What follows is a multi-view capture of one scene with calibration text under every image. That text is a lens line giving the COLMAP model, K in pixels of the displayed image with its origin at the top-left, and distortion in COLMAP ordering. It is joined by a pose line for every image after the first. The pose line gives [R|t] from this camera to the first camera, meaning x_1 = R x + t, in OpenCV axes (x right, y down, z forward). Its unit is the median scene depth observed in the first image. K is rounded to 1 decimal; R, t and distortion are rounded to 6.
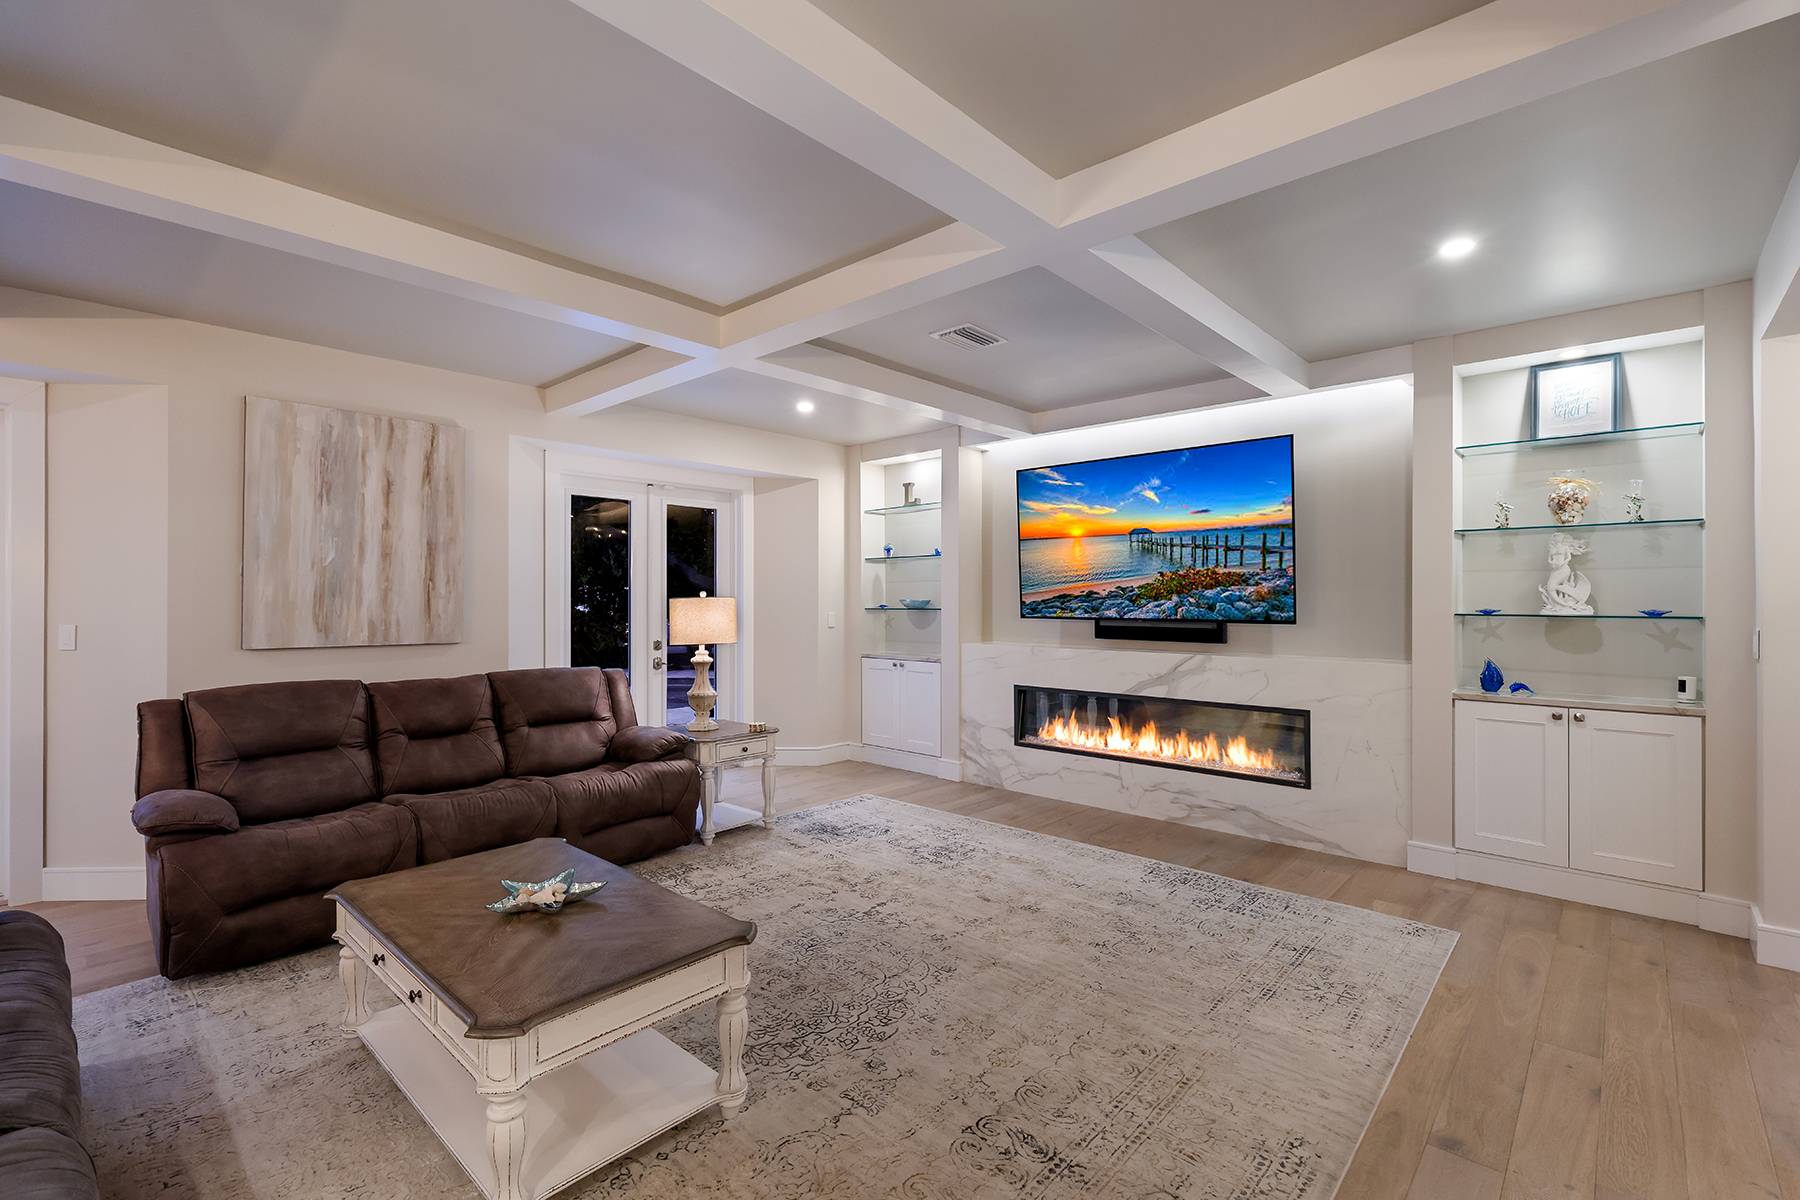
lens RADIAL K [[792.1, 0, 916.4], [0, 792.1, 593.6], [0, 0, 1]] dist [-0.000603, 0.000872]
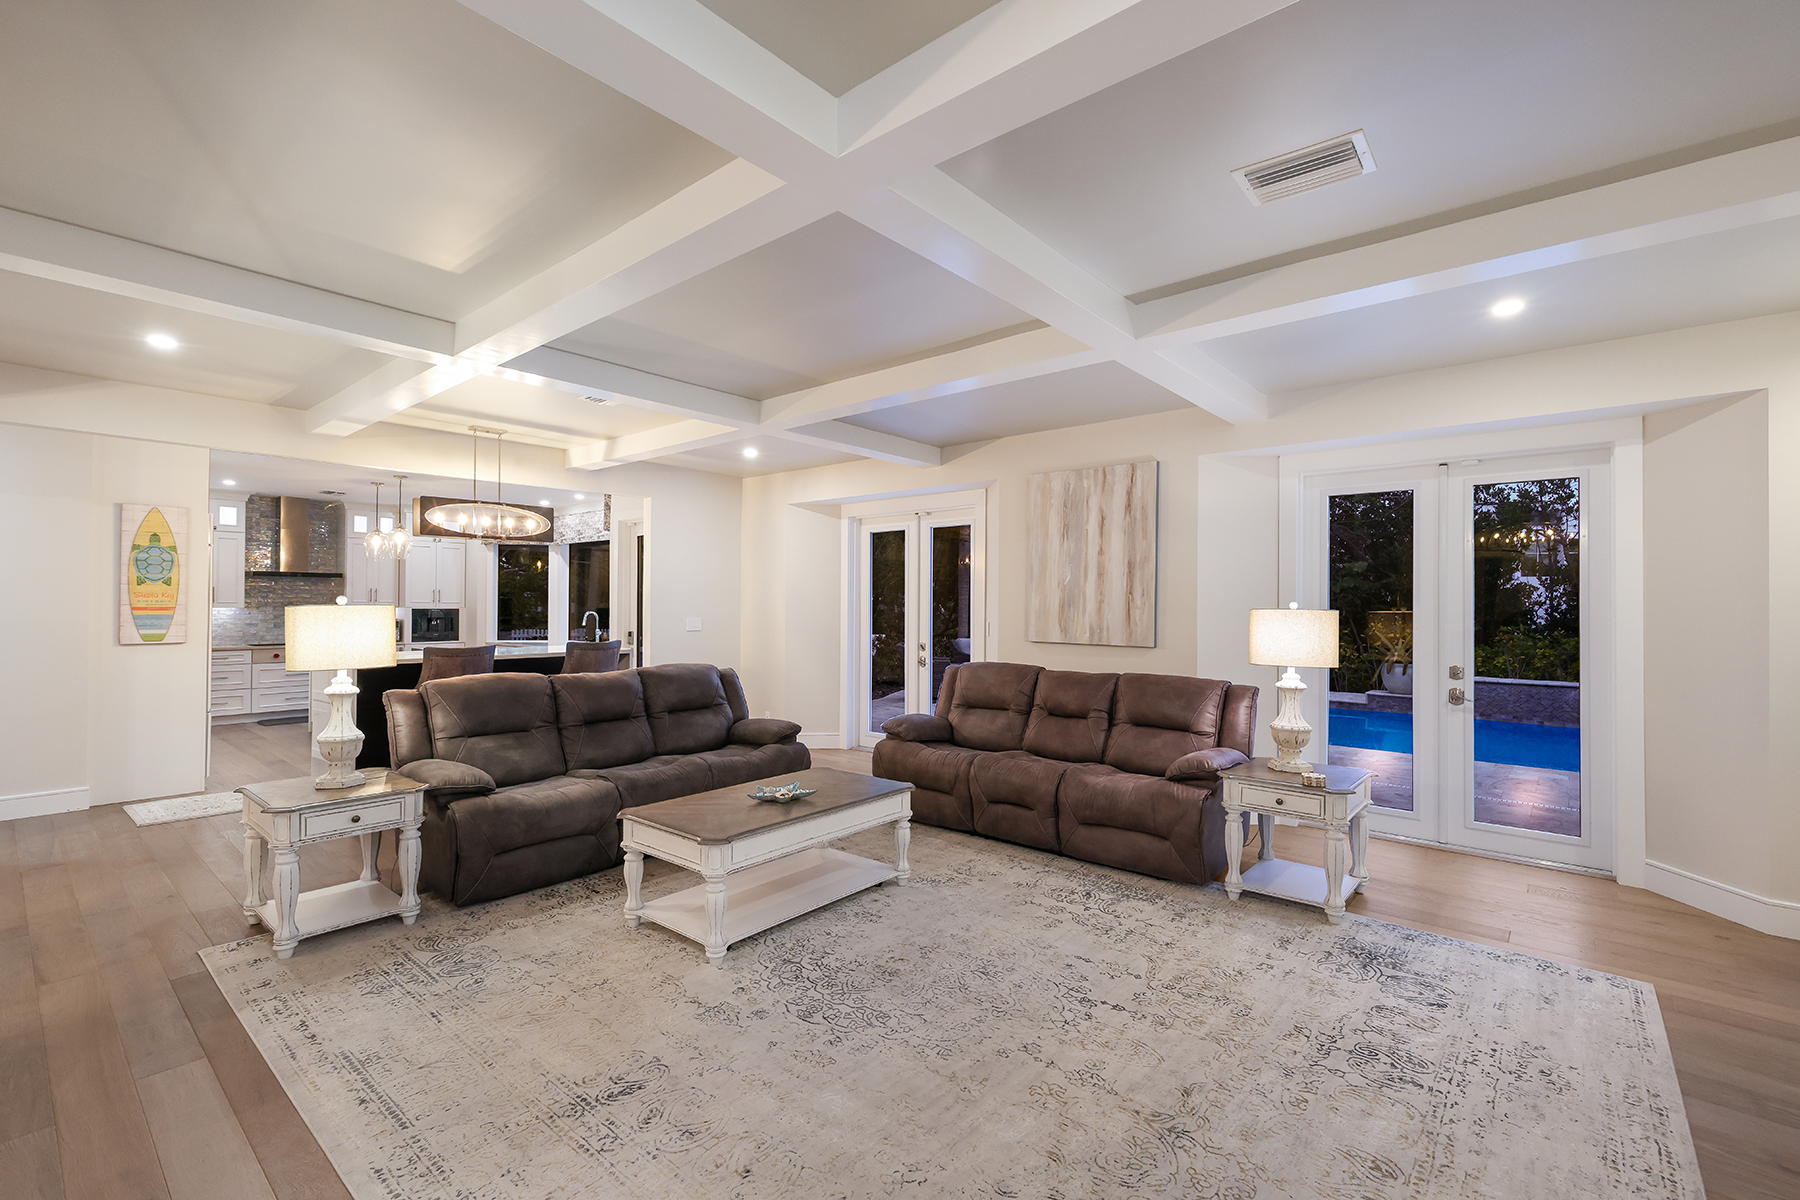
lens RADIAL K [[792.1, 0, 897.8], [0, 792.1, 595.9], [0, 0, 1]] dist [-0.000603, 0.000872]
pose [[0.024028, -0.010868, -0.999652, 0.561181], [-0.000247, 0.999941, -0.010877, -0.000148], [0.999711, 0.000508, 0.024024, 0.593030]]
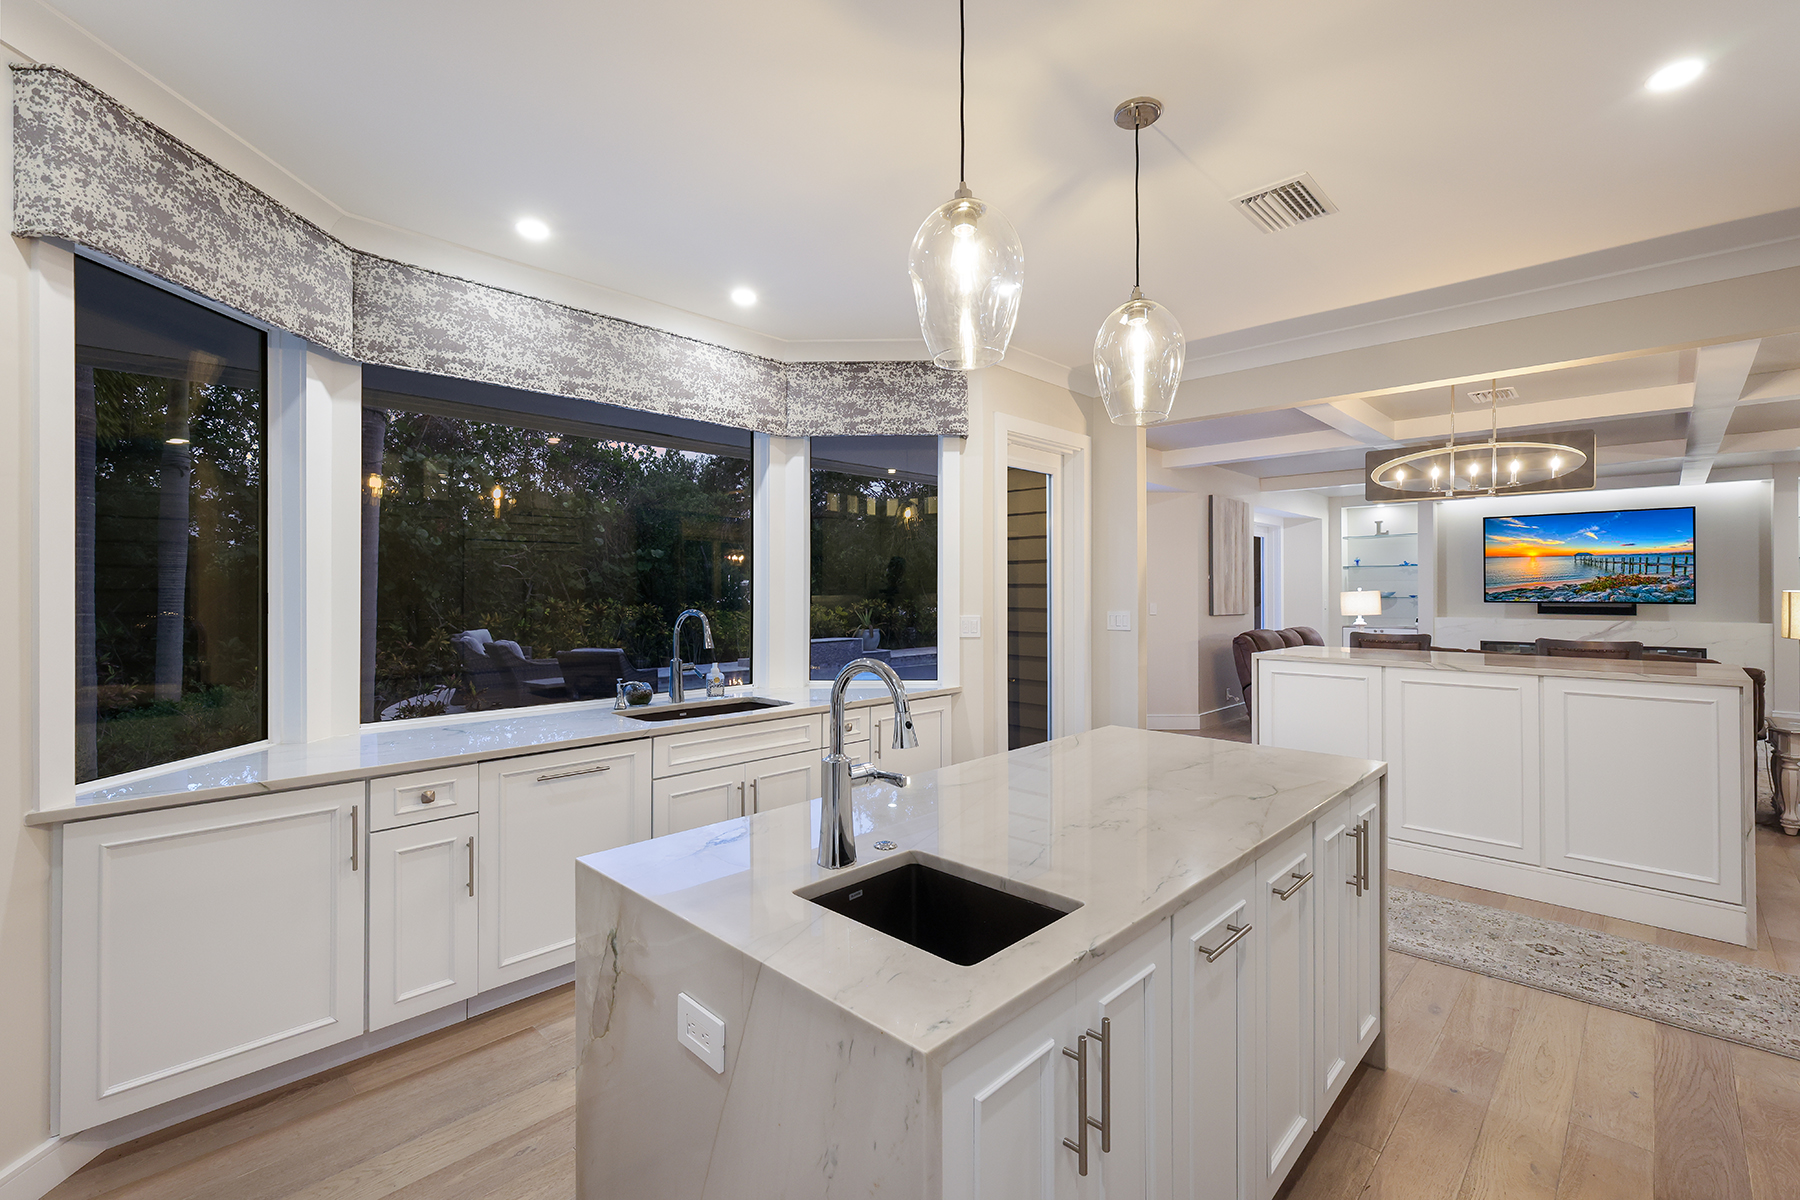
lens RADIAL K [[792.1, 0, 888.7], [0, 792.1, 593.4], [0, 0, 1]] dist [-0.000603, 0.000872]
pose [[0.999738, -0.000332, -0.022893, -1.392406], [0.000497, 0.999974, 0.007195, -0.002348], [0.022890, -0.007204, 0.999712, -0.945486]]
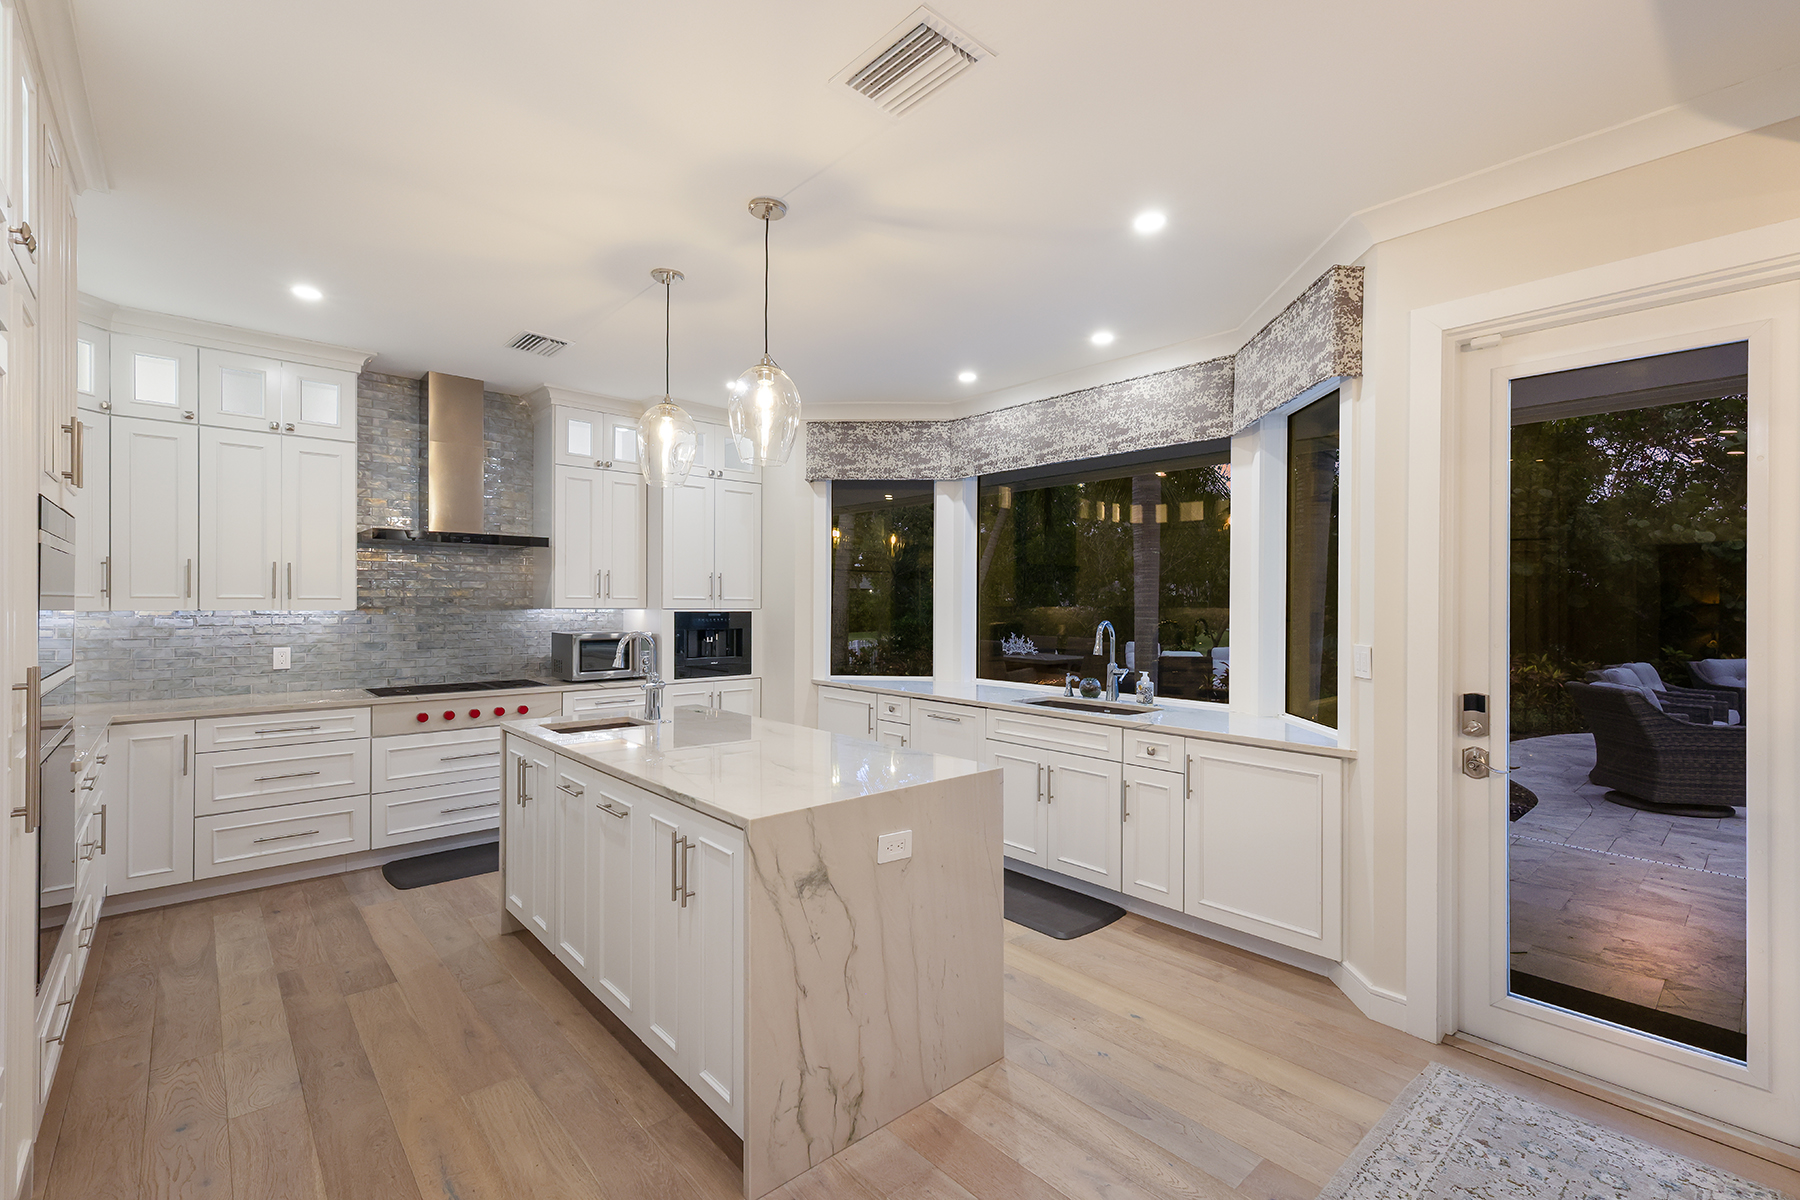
lens RADIAL K [[792.1, 0, 906.2], [0, 792.1, 603.7], [0, 0, 1]] dist [-0.000603, 0.000872]
pose [[-0.093618, 0.002345, -0.995605, -0.856661], [-0.001160, 0.999996, 0.002464, -0.002175], [0.995608, 0.001386, -0.093615, -0.462669]]
